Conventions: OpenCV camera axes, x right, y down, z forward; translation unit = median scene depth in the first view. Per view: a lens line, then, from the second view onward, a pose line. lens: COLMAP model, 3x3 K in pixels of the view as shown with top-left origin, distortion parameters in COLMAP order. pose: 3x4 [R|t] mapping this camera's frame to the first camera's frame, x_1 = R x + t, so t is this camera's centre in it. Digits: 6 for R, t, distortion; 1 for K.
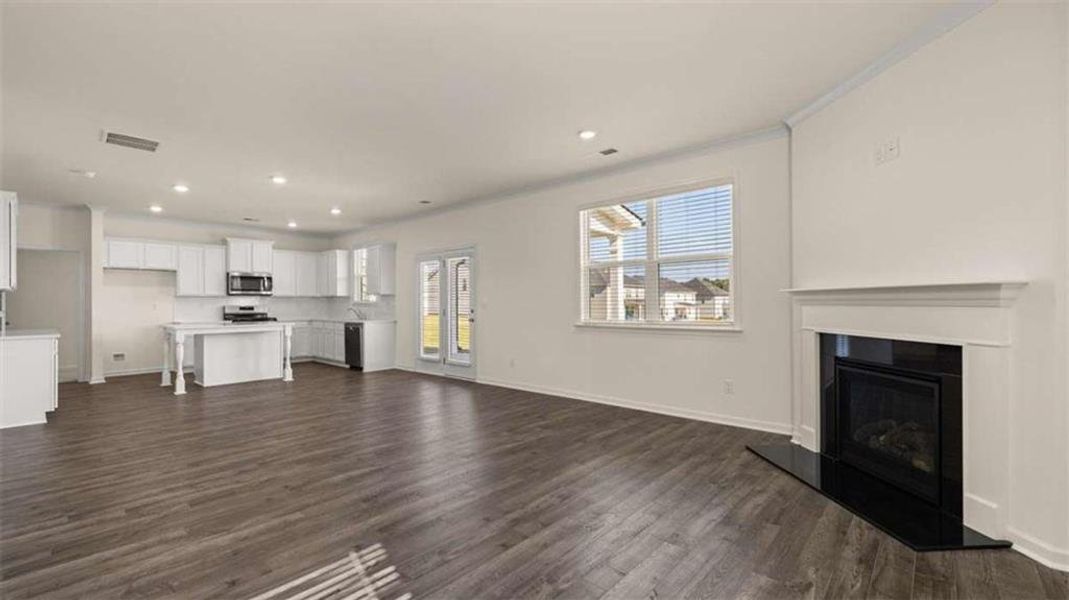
lens RADIAL K [[452.1, 0, 529.0], [0, 452.1, 297.4], [0, 0, 1]] dist [0.002093, -0.000006]
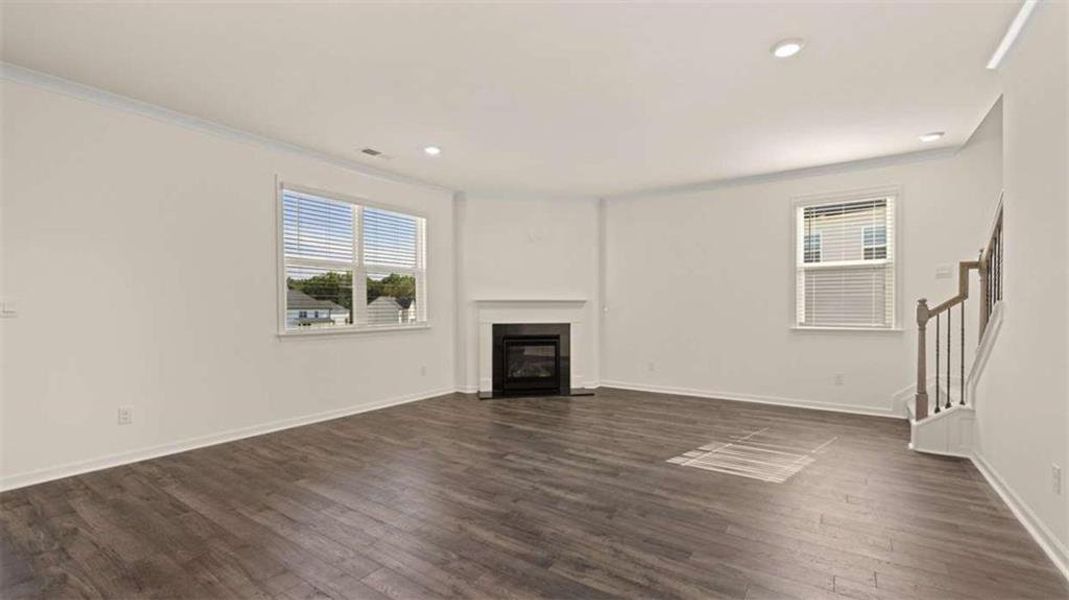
lens RADIAL K [[452.1, 0, 534.8], [0, 452.1, 311.6], [0, 0, 1]] dist [0.002093, -0.000006]
pose [[-0.135313, -0.002454, 0.990800, -1.267017], [-0.010352, 0.999946, 0.001063, 0.027315], [-0.990749, -0.010113, -0.135331, 1.169660]]
